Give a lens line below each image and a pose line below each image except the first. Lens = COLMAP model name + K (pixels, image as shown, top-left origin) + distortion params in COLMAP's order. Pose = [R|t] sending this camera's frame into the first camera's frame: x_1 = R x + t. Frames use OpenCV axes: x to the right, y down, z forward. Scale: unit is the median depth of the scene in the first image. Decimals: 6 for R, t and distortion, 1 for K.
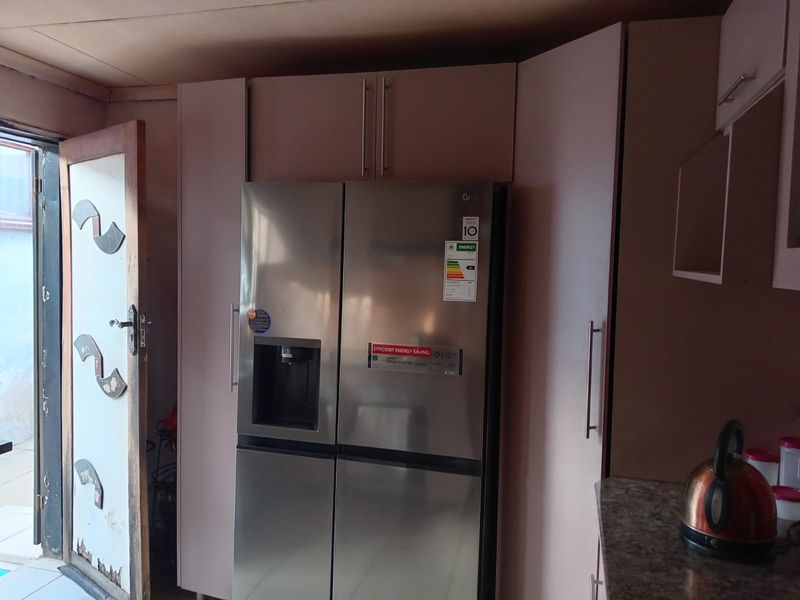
lens RADIAL K [[635.3, 0, 400.0], [0, 635.3, 300.0], [0, 0, 1]] dist [0.055405, -0.110053]
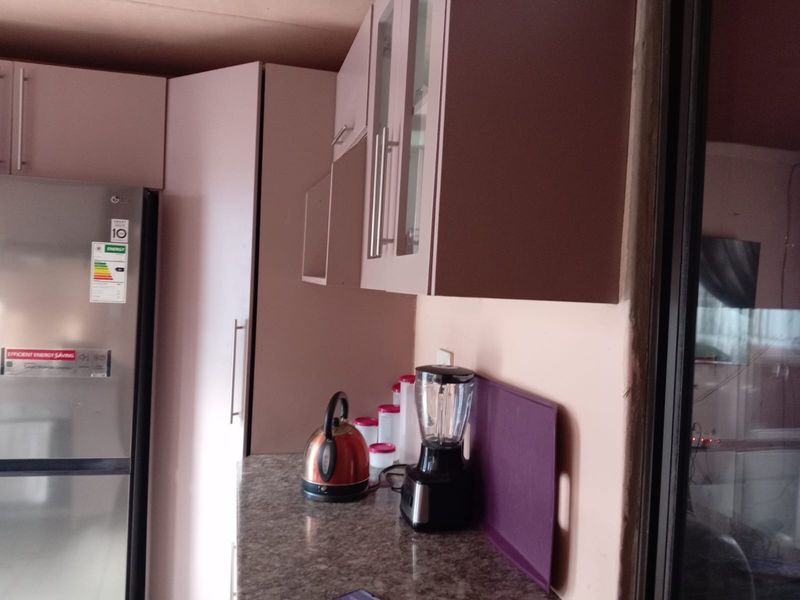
lens RADIAL K [[635.3, 0, 400.0], [0, 635.3, 300.0], [0, 0, 1]] dist [0.055405, -0.110053]
pose [[0.871236, 0.005254, 0.490836, -0.000331], [0.002165, 0.999892, -0.014547, 0.016956], [-0.490860, 0.013736, 0.871130, -0.134904]]
